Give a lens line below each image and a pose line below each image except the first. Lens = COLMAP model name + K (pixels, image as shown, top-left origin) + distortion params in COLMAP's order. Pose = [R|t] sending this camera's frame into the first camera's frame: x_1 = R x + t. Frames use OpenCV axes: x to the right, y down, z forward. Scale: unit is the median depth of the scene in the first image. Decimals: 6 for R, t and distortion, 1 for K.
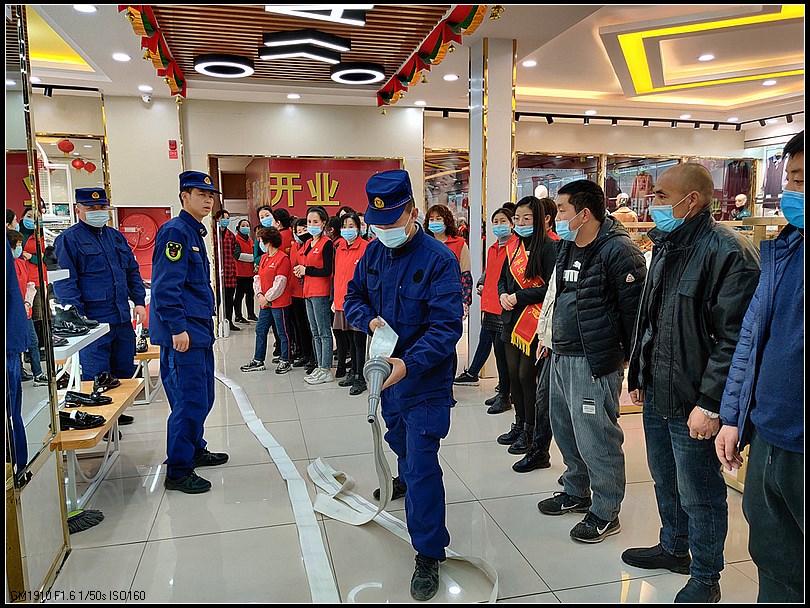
lens RADIAL K [[615.5, 0, 405.0], [0, 615.5, 304.0], [0, 0, 1]] dist [0.003493, 0.001538]
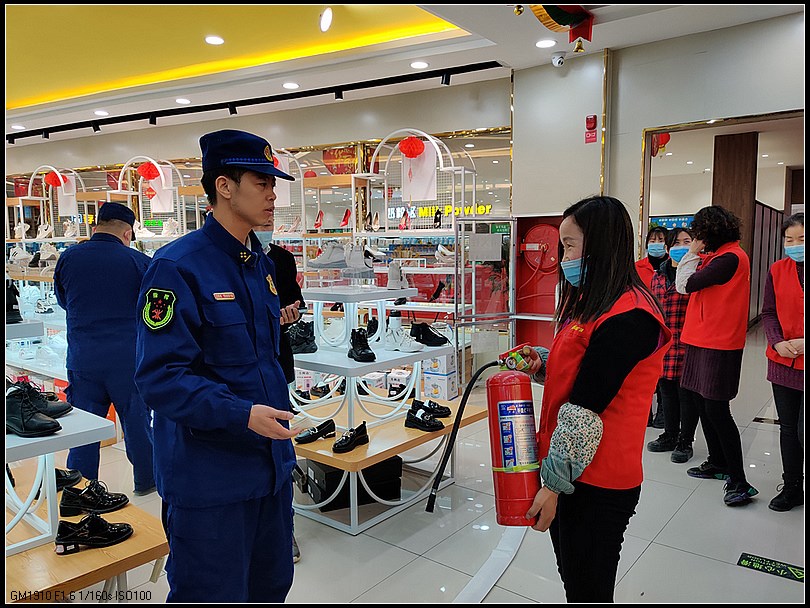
lens RADIAL K [[615.5, 0, 405.0], [0, 615.5, 304.0], [0, 0, 1]] dist [0.003493, 0.001538]
pose [[0.605074, 0.077583, -0.792380, 0.054568], [-0.090324, 0.995505, 0.028498, -0.061500], [0.791029, 0.054328, 0.609361, 0.445837]]
